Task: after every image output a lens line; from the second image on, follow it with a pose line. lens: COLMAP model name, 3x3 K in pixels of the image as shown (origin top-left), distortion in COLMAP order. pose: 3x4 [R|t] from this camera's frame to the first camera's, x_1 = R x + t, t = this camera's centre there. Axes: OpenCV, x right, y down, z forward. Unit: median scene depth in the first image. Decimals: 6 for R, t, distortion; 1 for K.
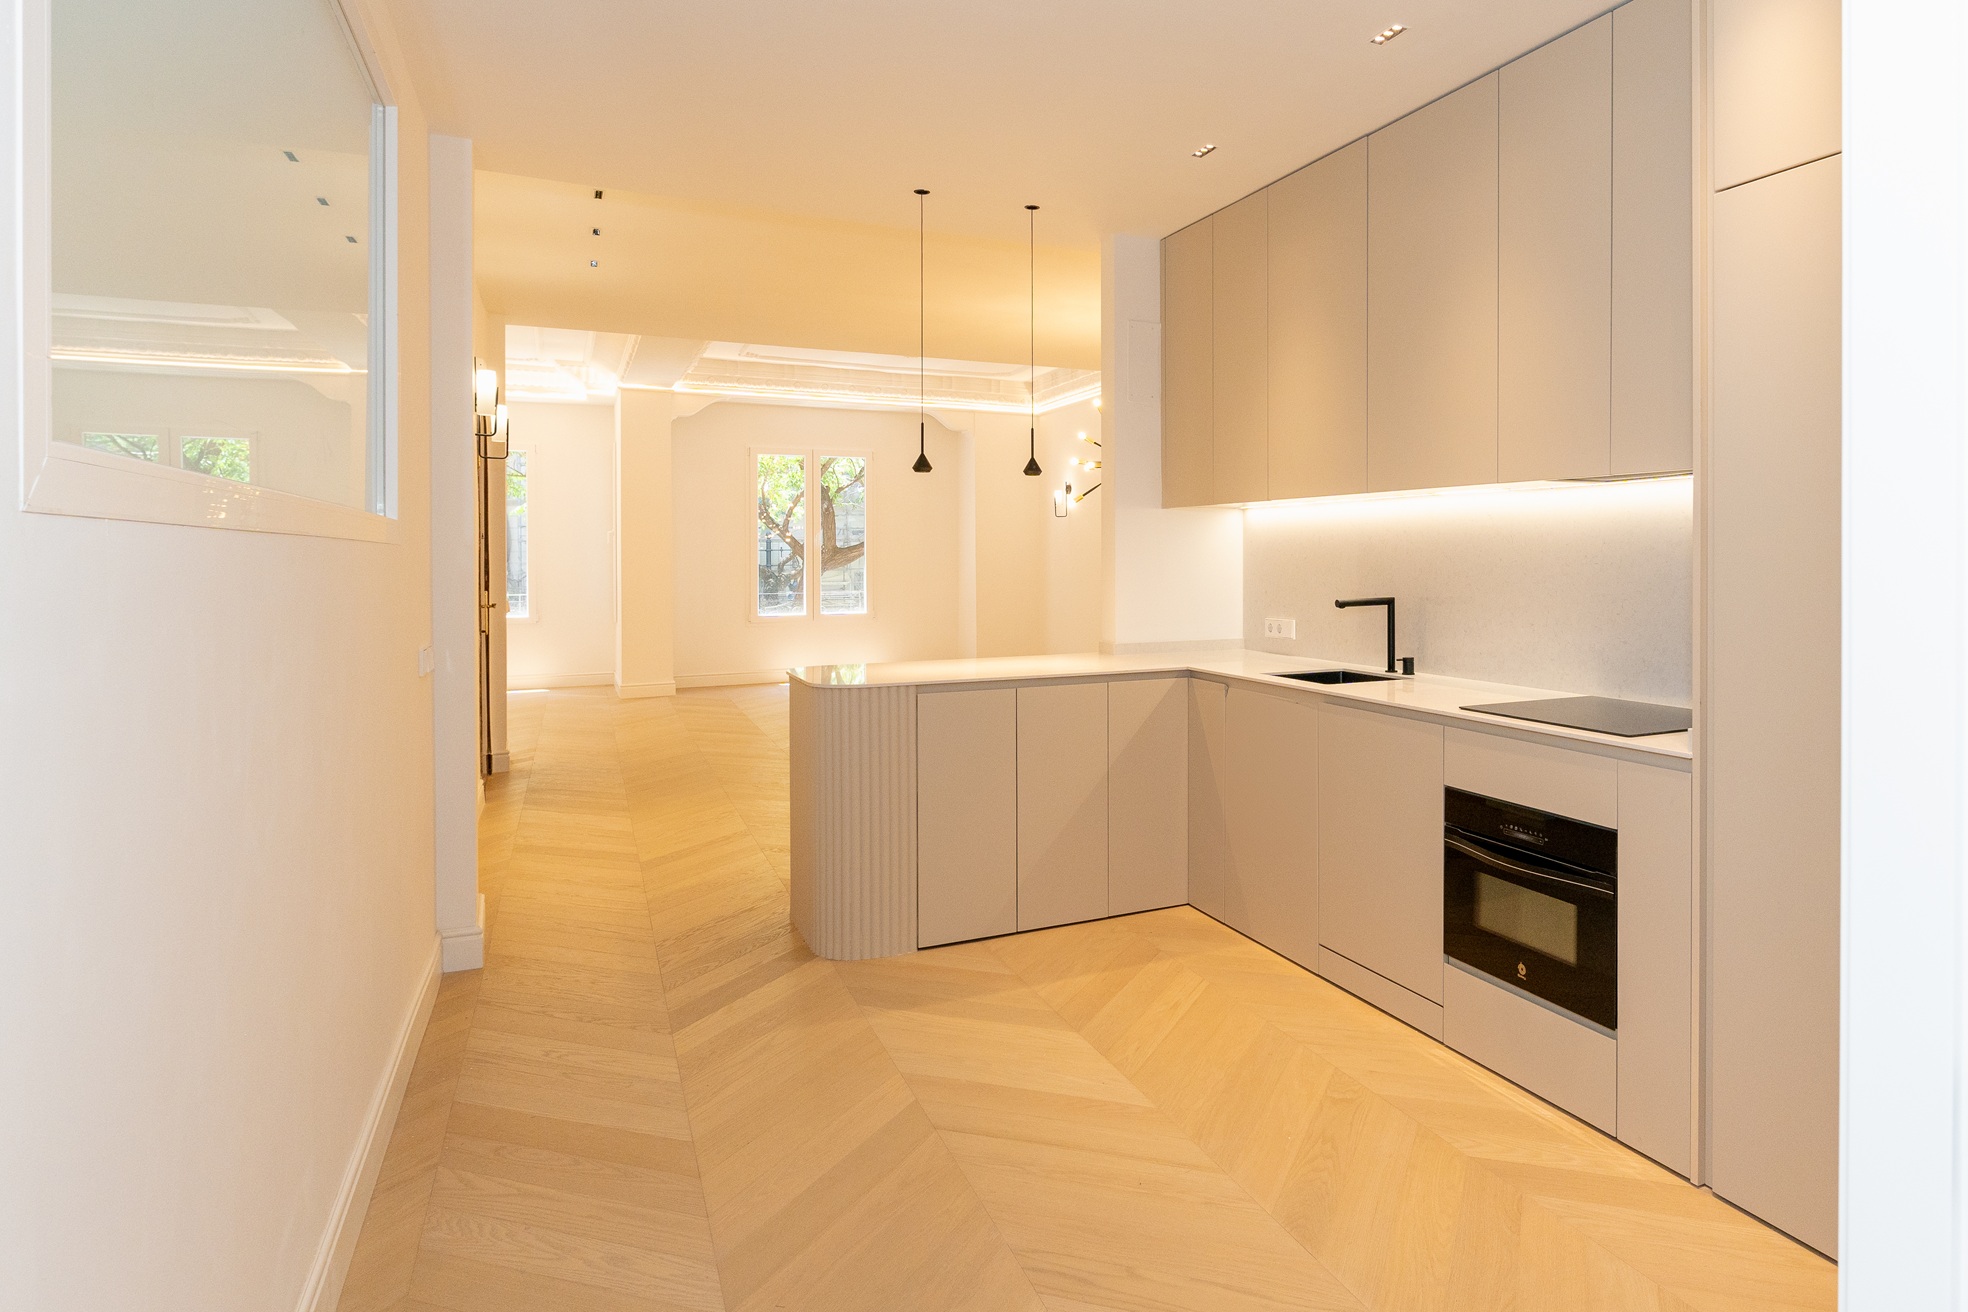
lens RADIAL K [[1226.4, 0, 1246.3], [0, 1226.4, 564.3], [0, 0, 1]] dist [-0.005334, -0.001289]
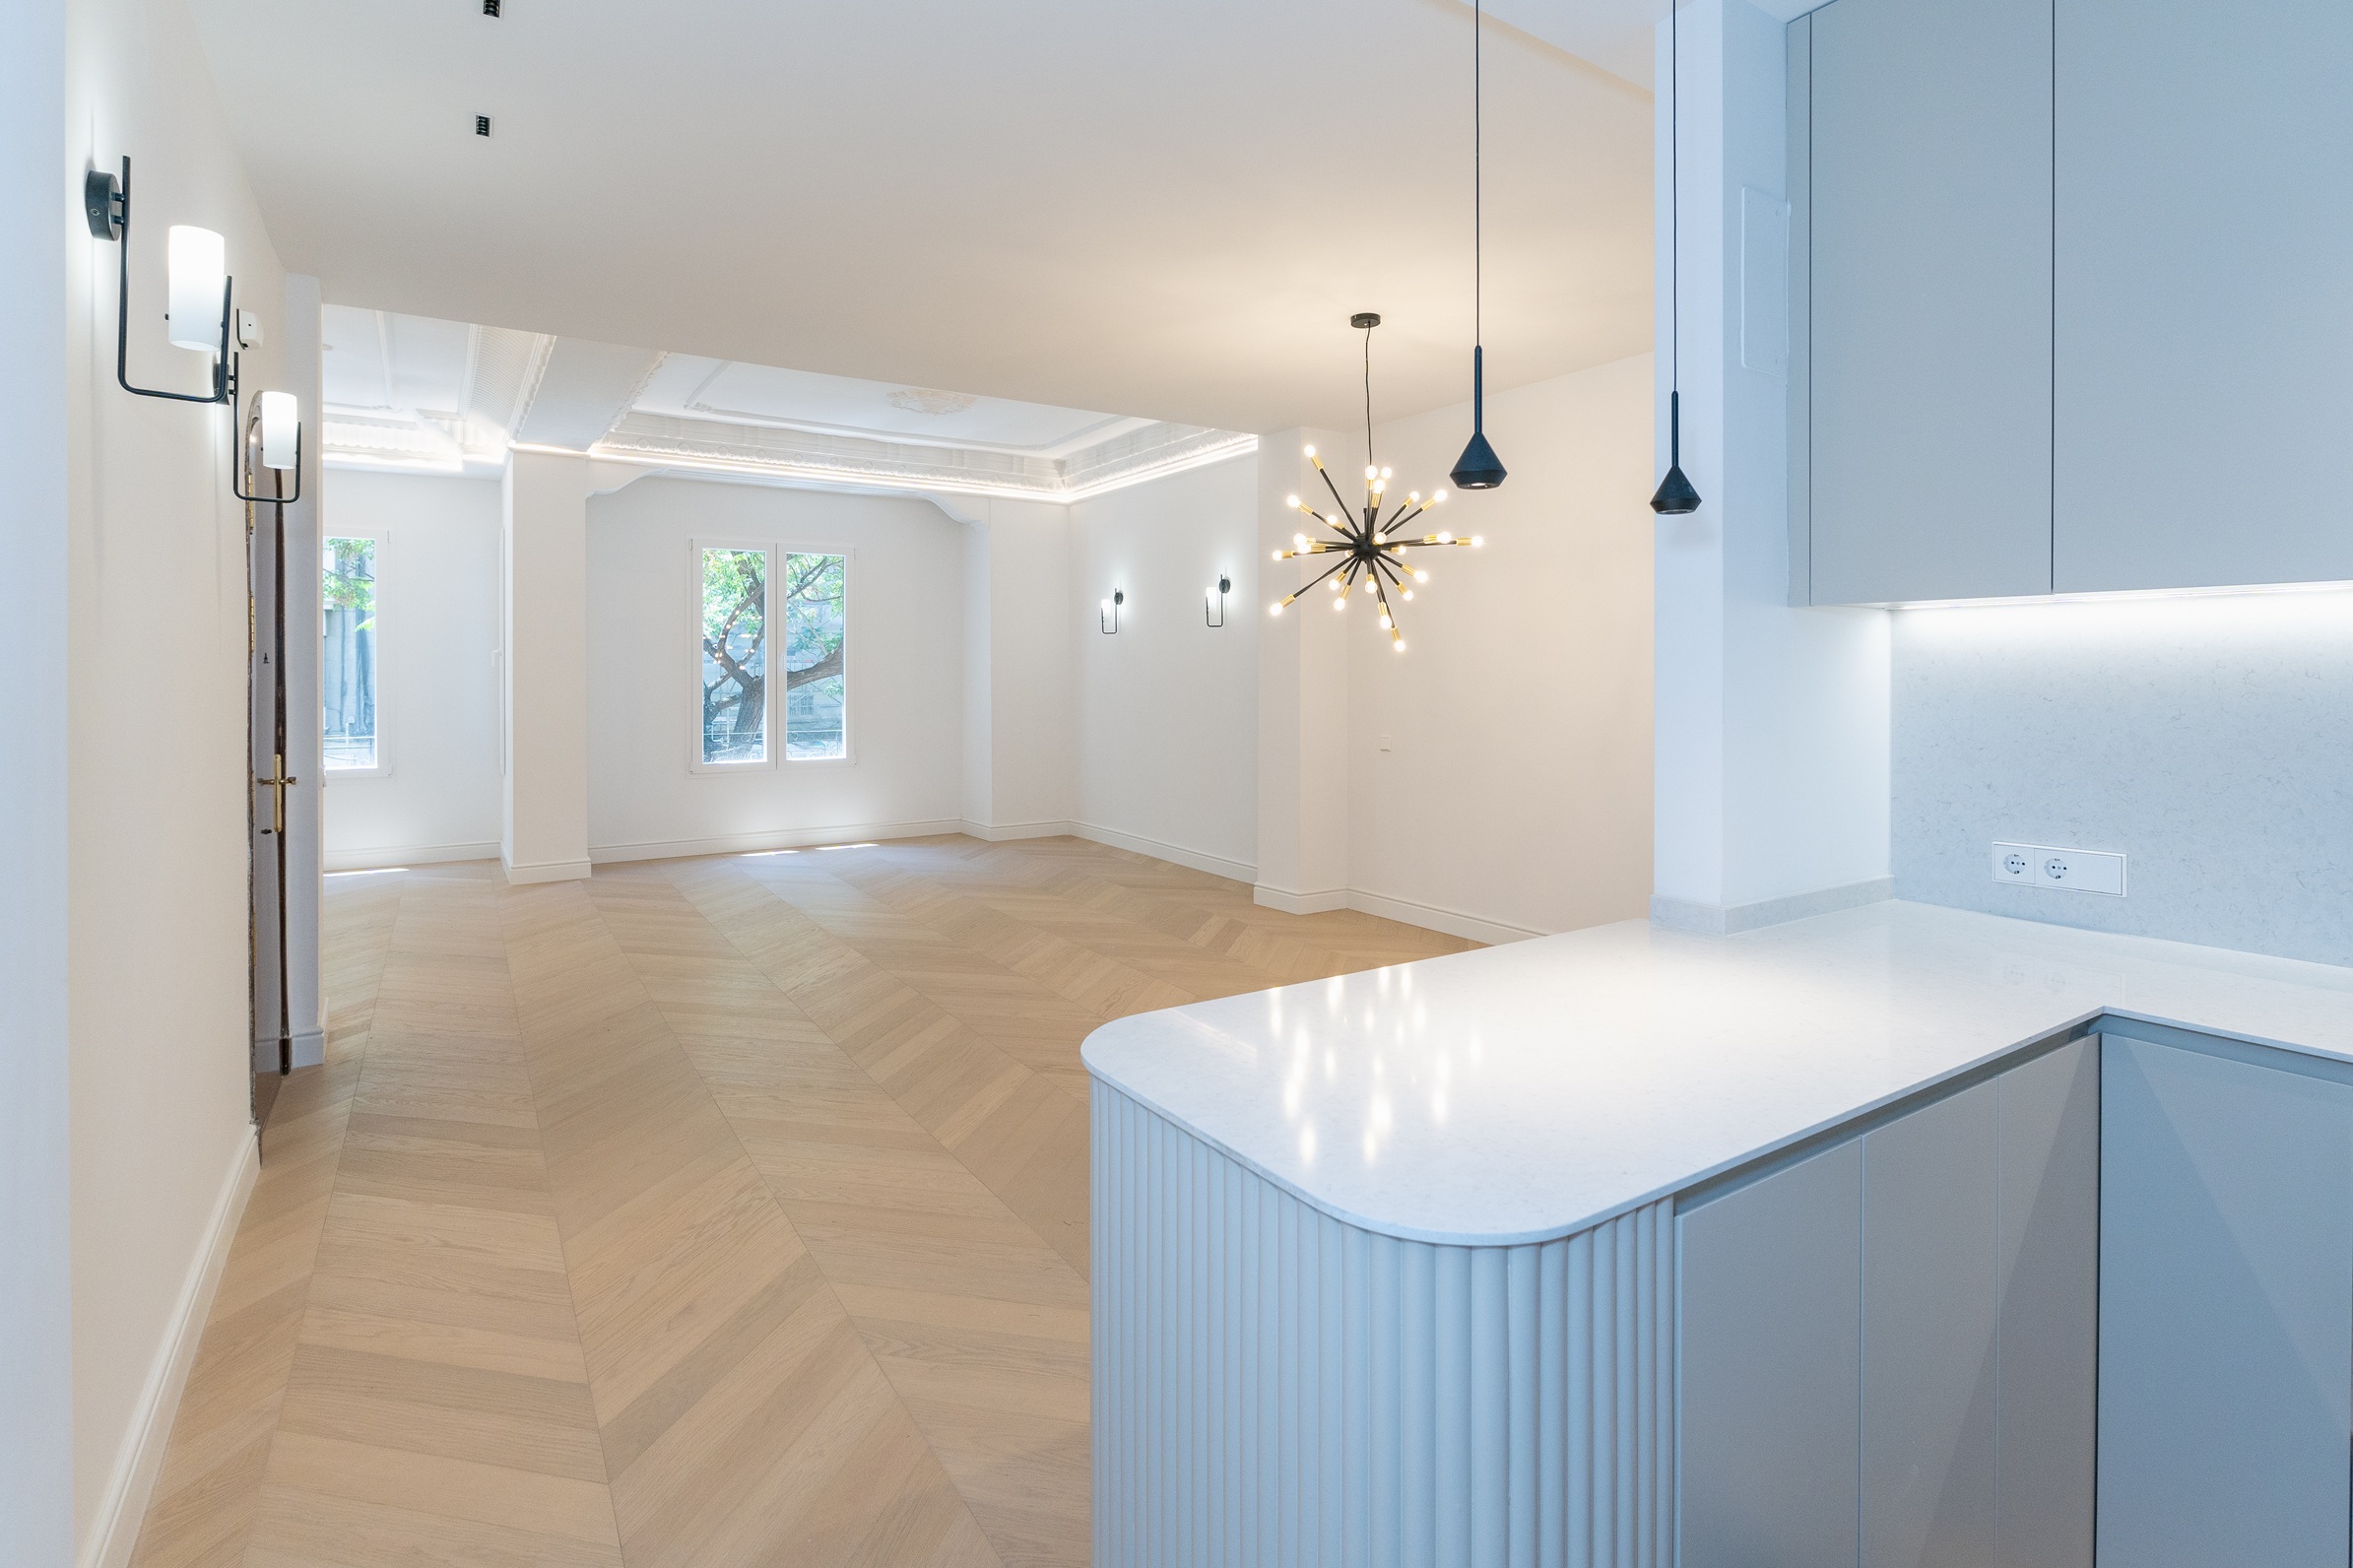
lens RADIAL K [[1195.7, 0, 1249.7], [0, 1195.7, 682.7], [0, 0, 1]] dist [-0.010127, 0.000016]
pose [[0.995832, 0.000922, 0.091198, -0.142682], [-0.000775, 0.999998, -0.001653, -0.007366], [-0.091199, 0.001575, 0.995831, 0.263346]]
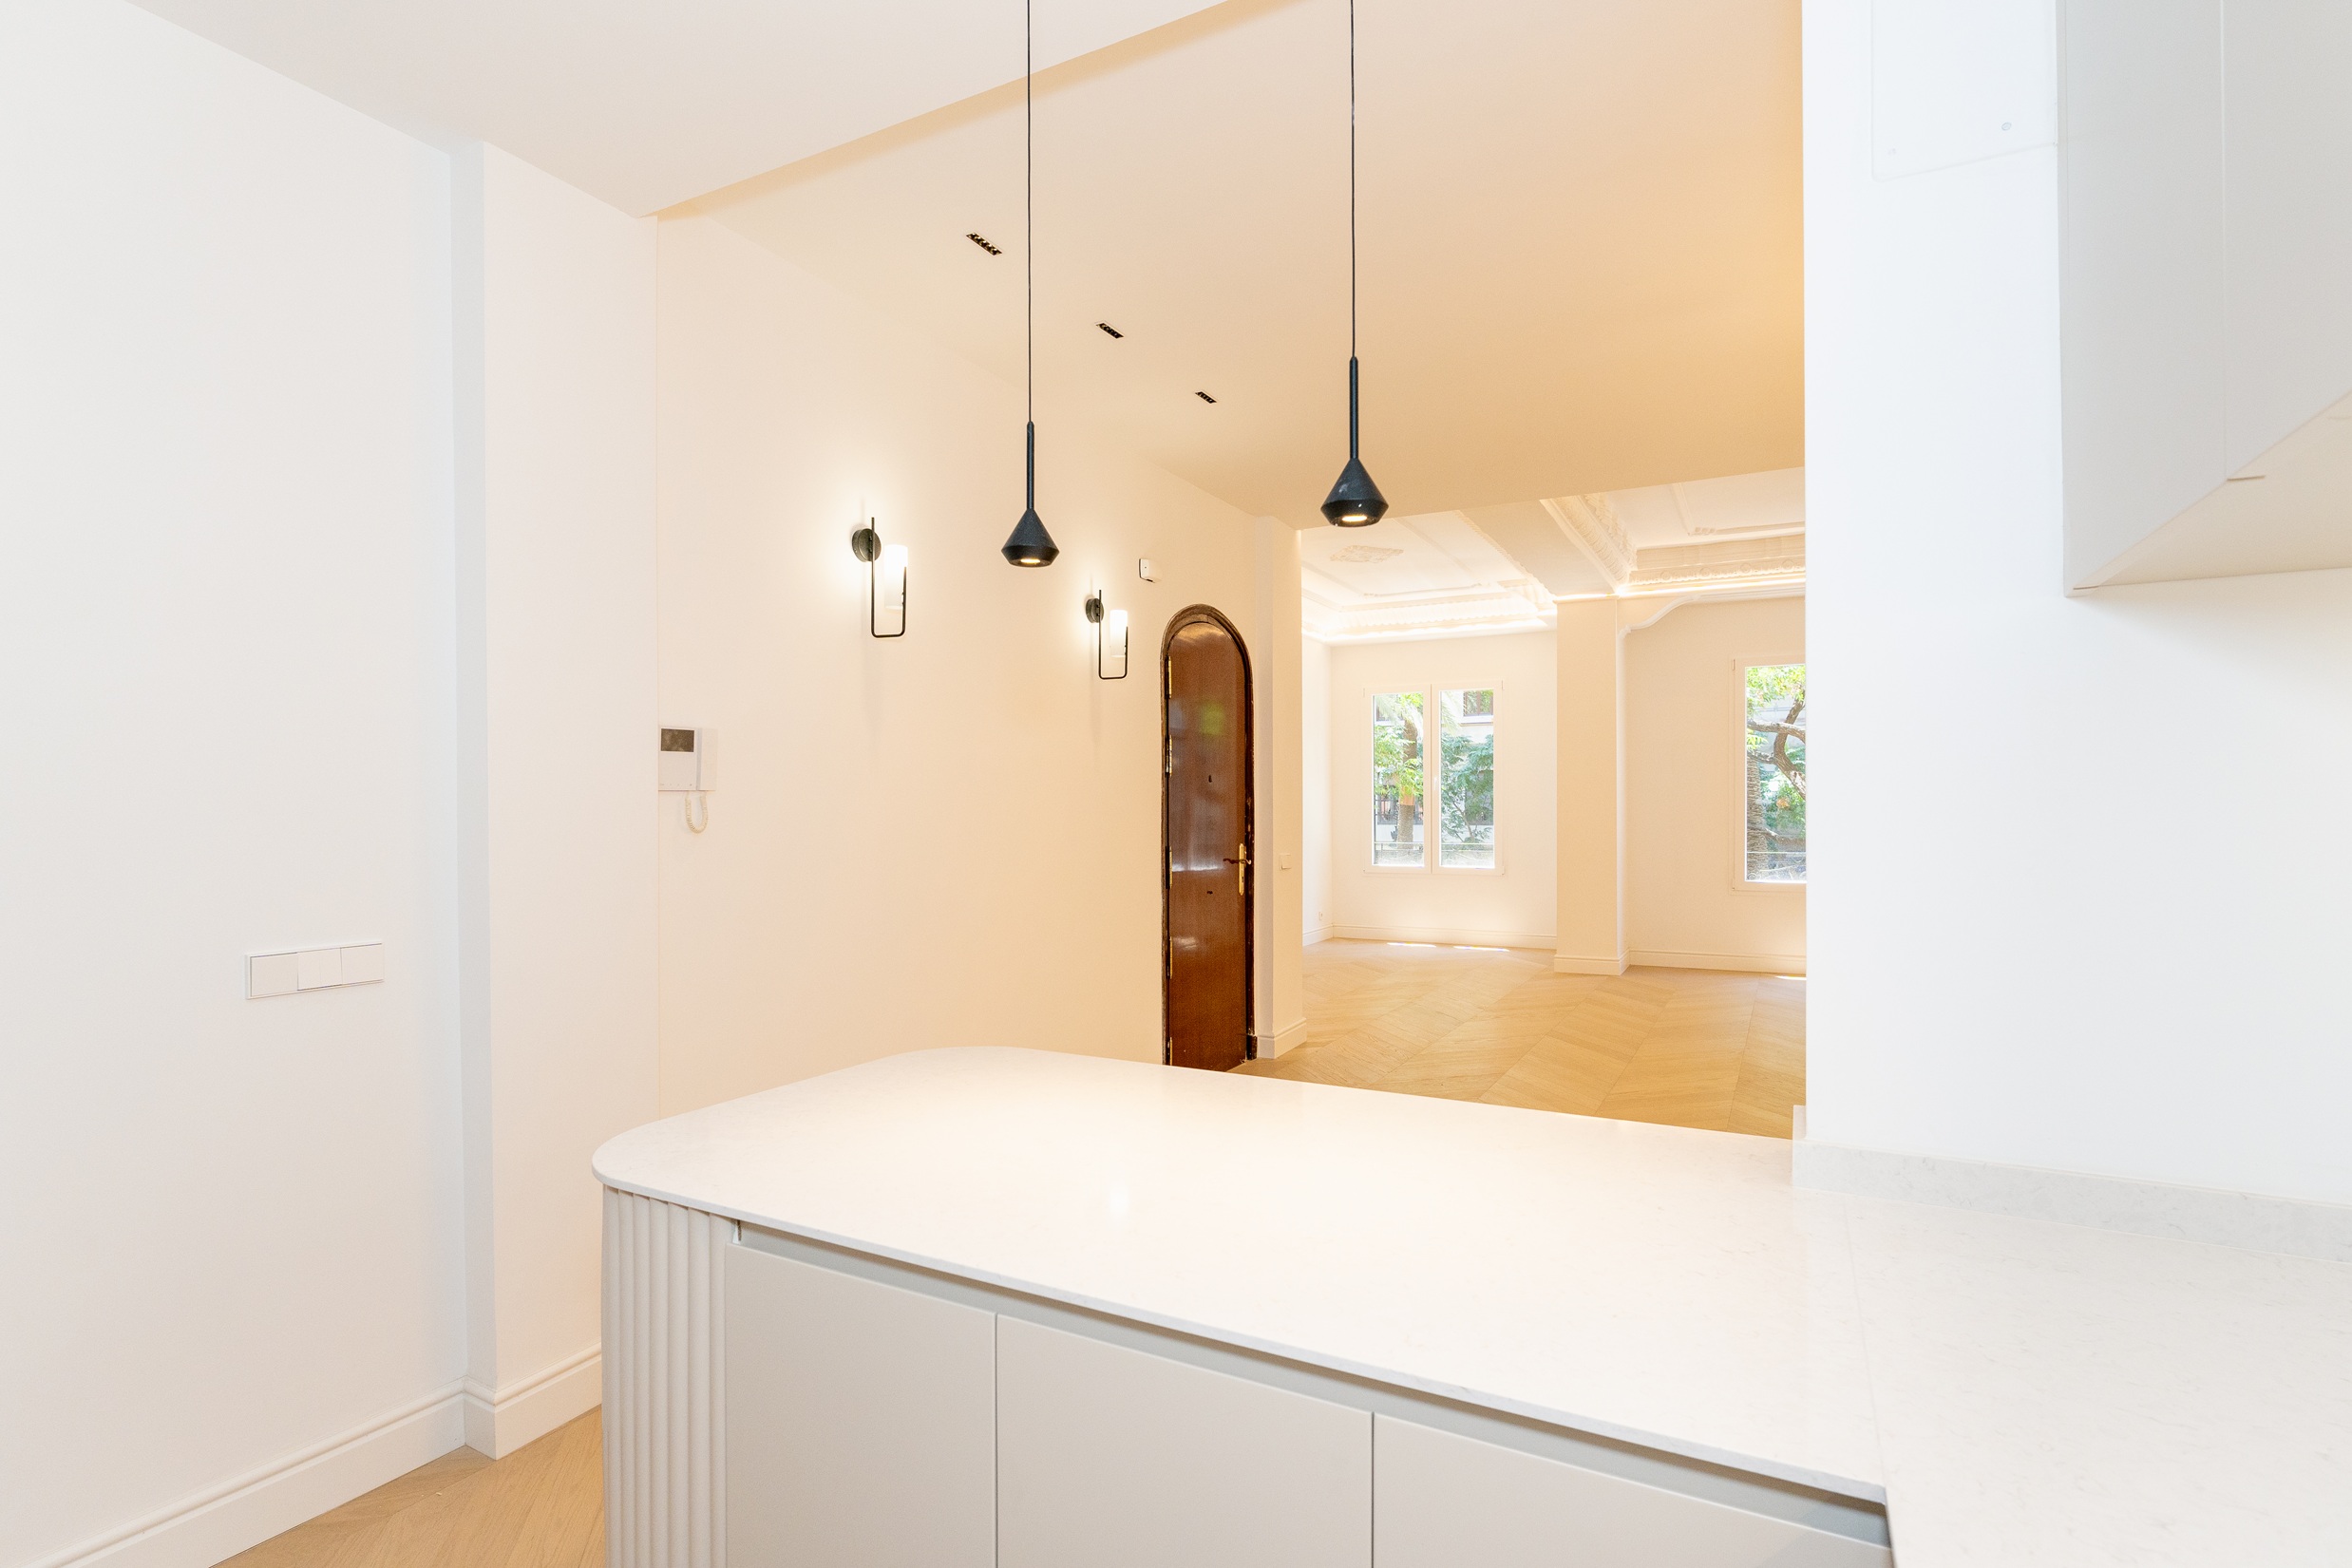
lens RADIAL K [[1142.7, 0, 1132.9], [0, 1142.7, 814.7], [0, 0, 1]] dist [0.000436, 0.000296]
pose [[0.513675, 0.009146, -0.857936, 0.012282], [-0.005708, 0.999957, 0.007243, -0.002298], [0.857966, 0.001177, 0.513705, 0.339732]]
